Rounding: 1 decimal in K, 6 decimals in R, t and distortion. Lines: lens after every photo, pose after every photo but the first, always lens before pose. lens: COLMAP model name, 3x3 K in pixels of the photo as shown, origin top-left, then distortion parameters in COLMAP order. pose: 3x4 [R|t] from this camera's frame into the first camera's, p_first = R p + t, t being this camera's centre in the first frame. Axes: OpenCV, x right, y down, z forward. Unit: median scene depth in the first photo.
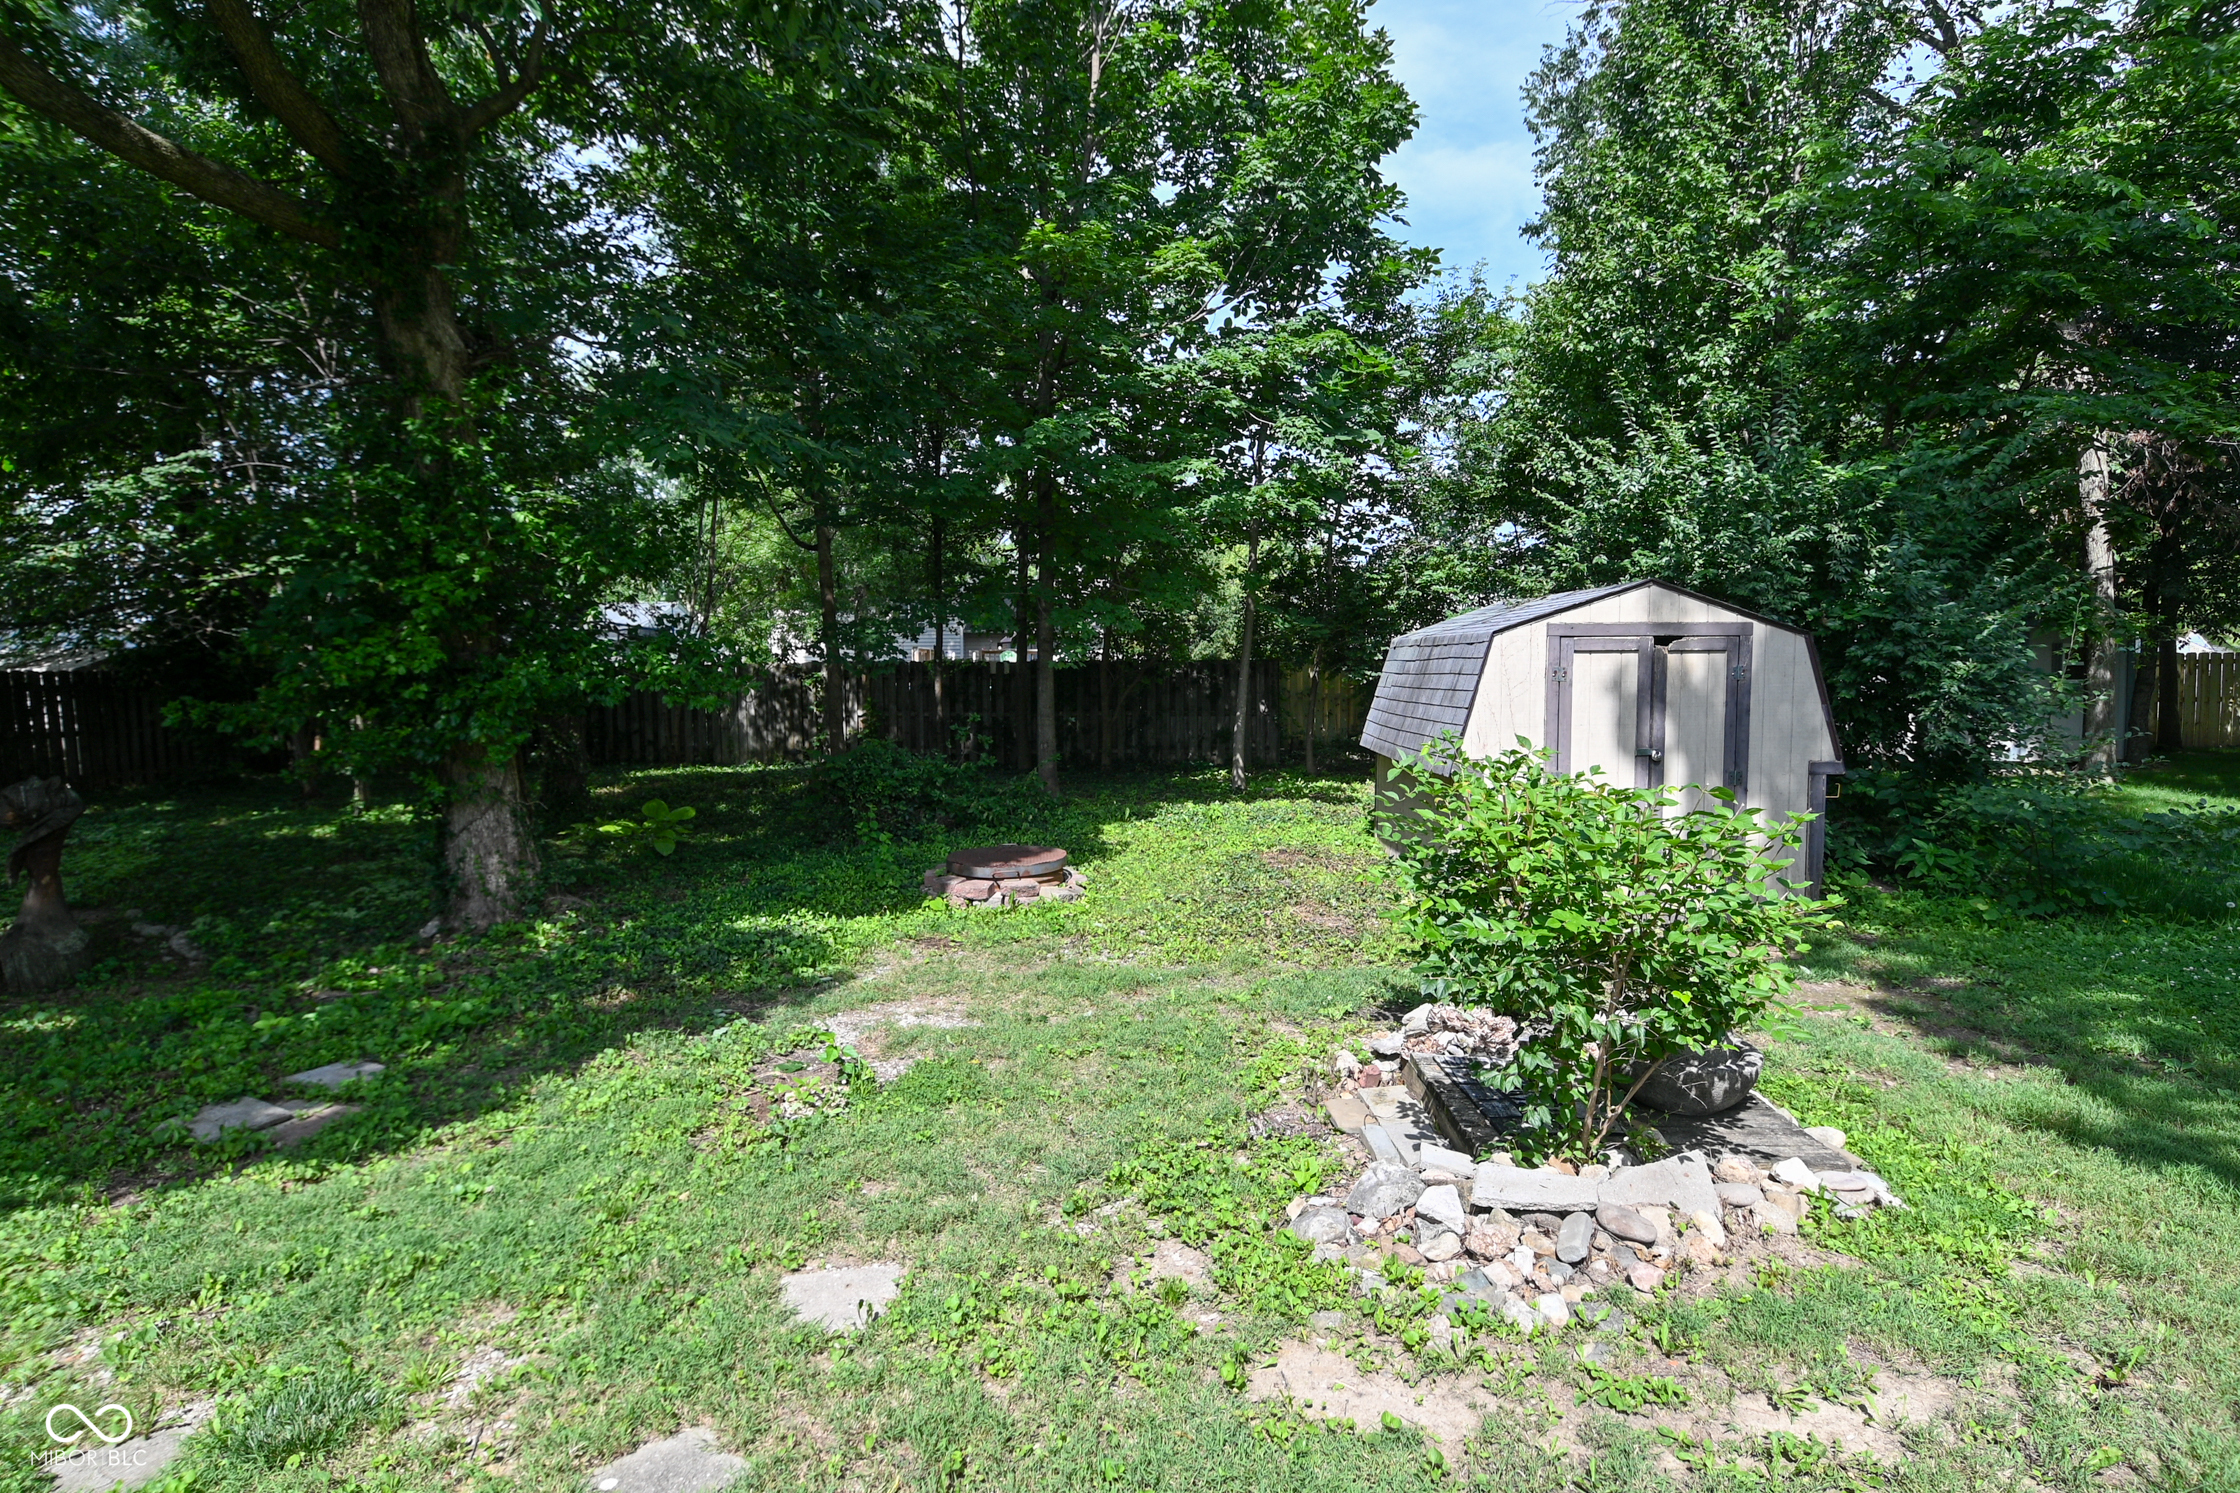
lens RADIAL K [[1203.1, 0, 1135.4], [0, 1203.1, 740.5], [0, 0, 1]] dist [-0.005202, -0.002110]
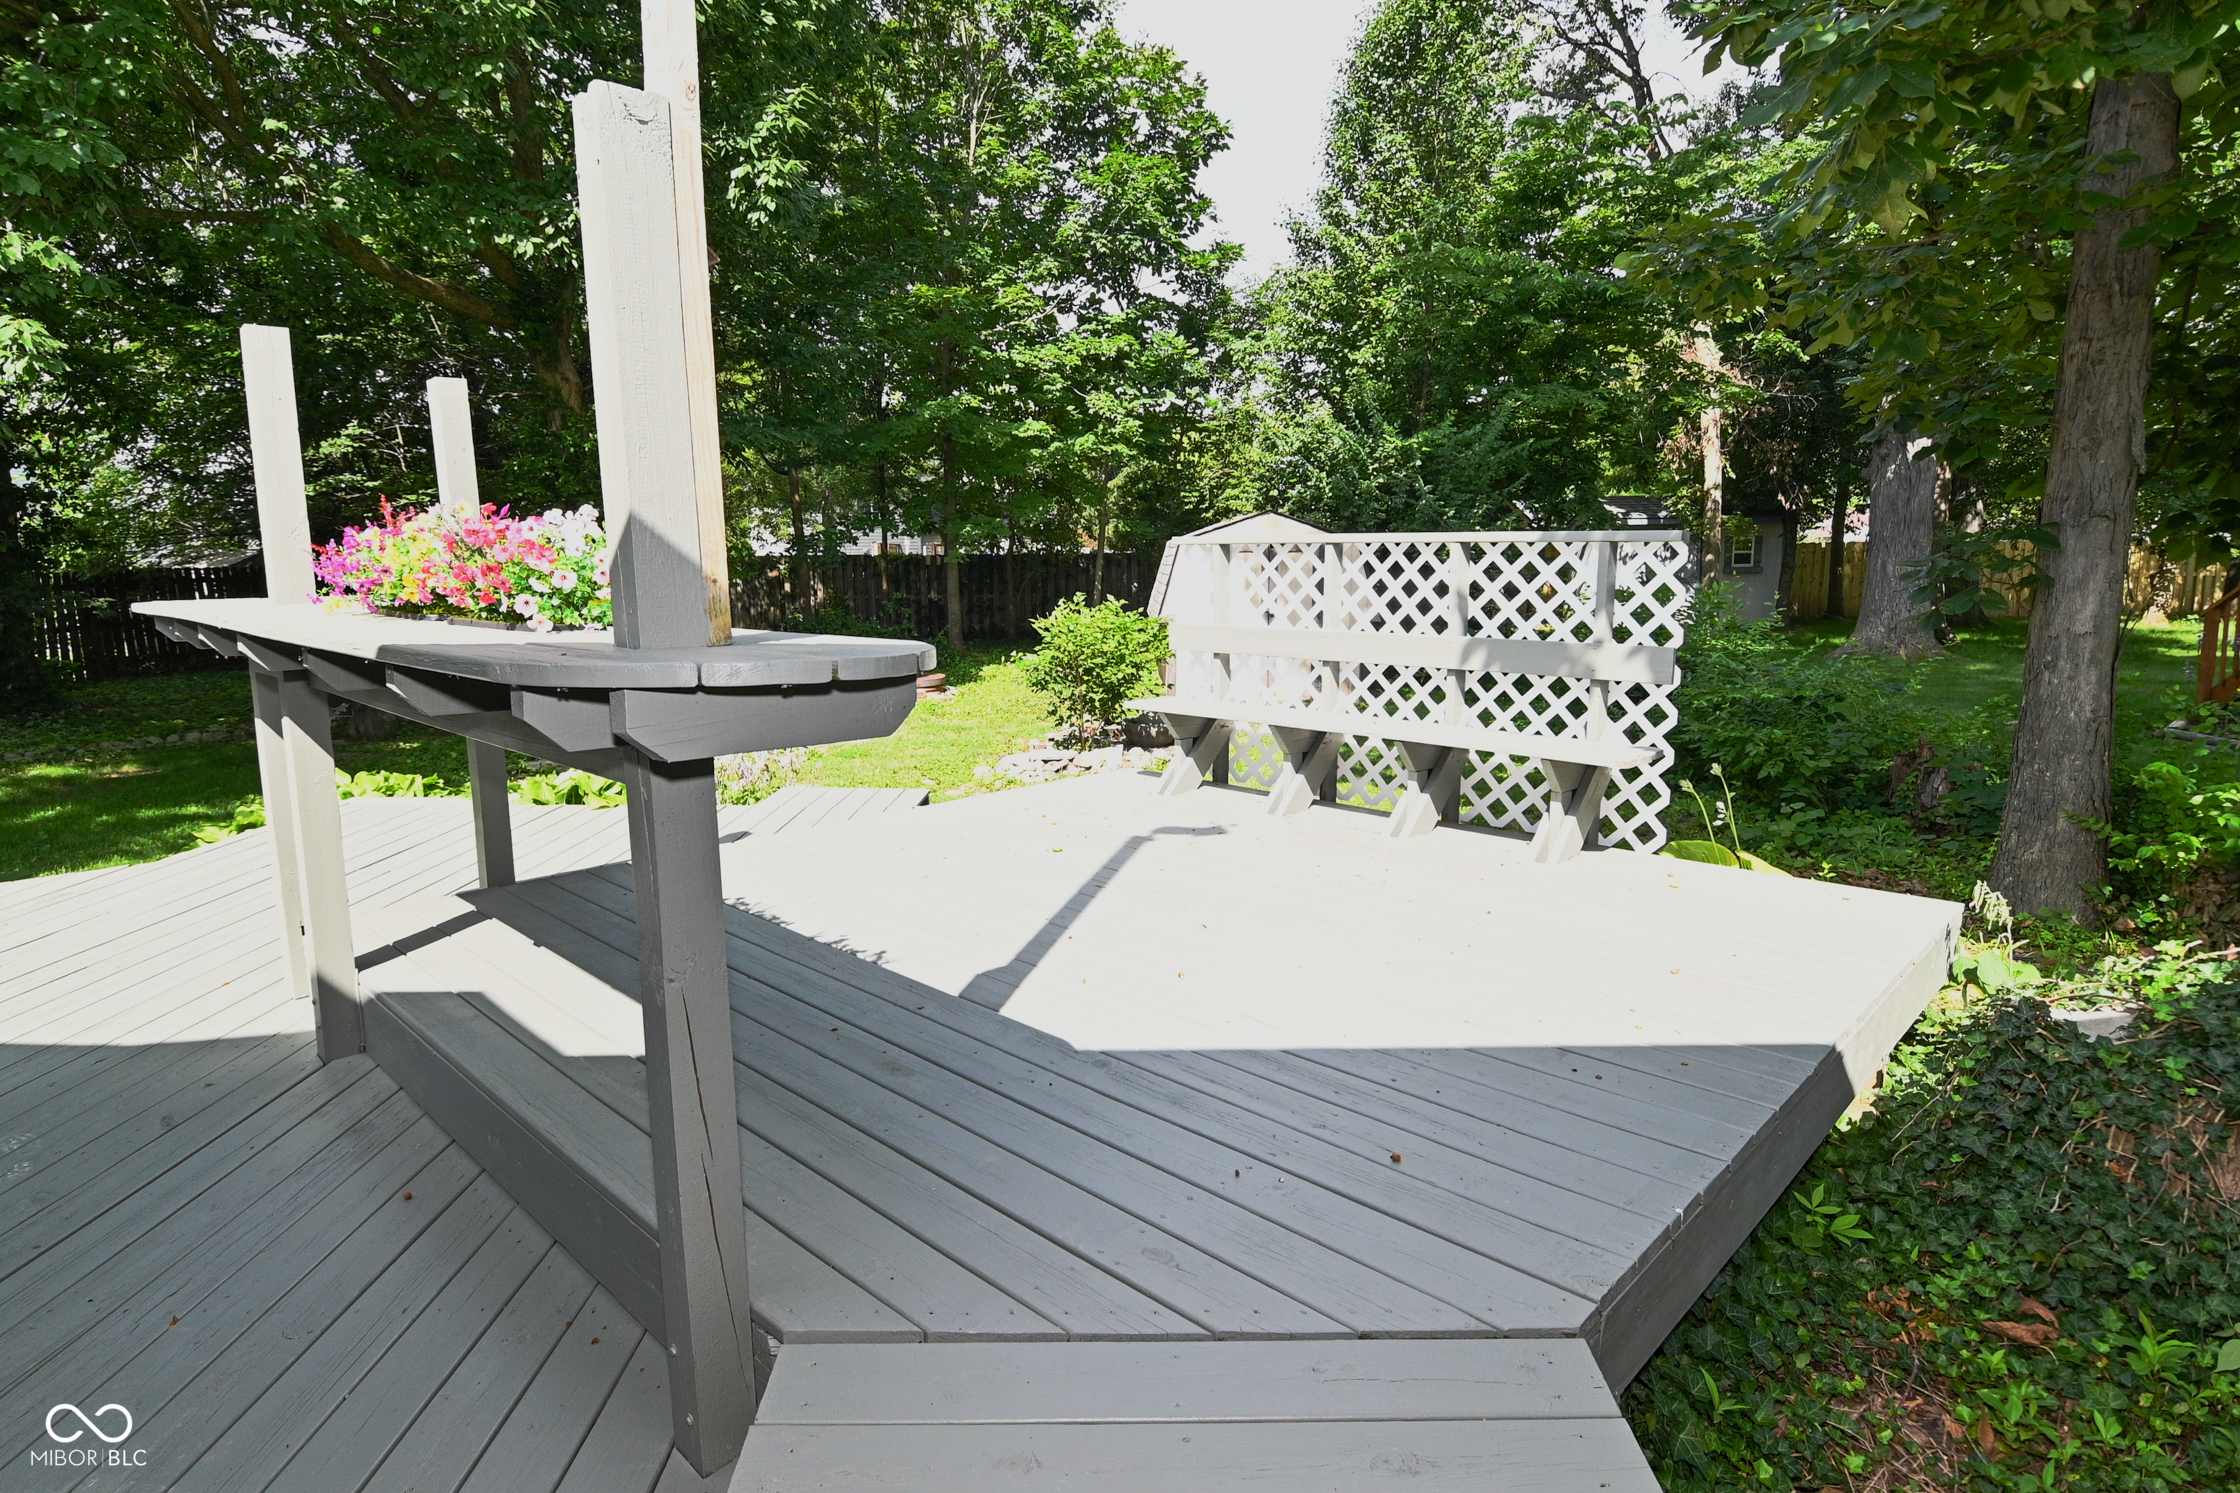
lens RADIAL K [[1203.1, 0, 1135.4], [0, 1203.1, 740.5], [0, 0, 1]] dist [-0.005202, -0.002110]
pose [[0.999293, -0.026808, 0.026357, 0.130337], [0.024151, 0.995049, 0.096410, 0.016701], [-0.028811, -0.095705, 0.994993, -0.580178]]
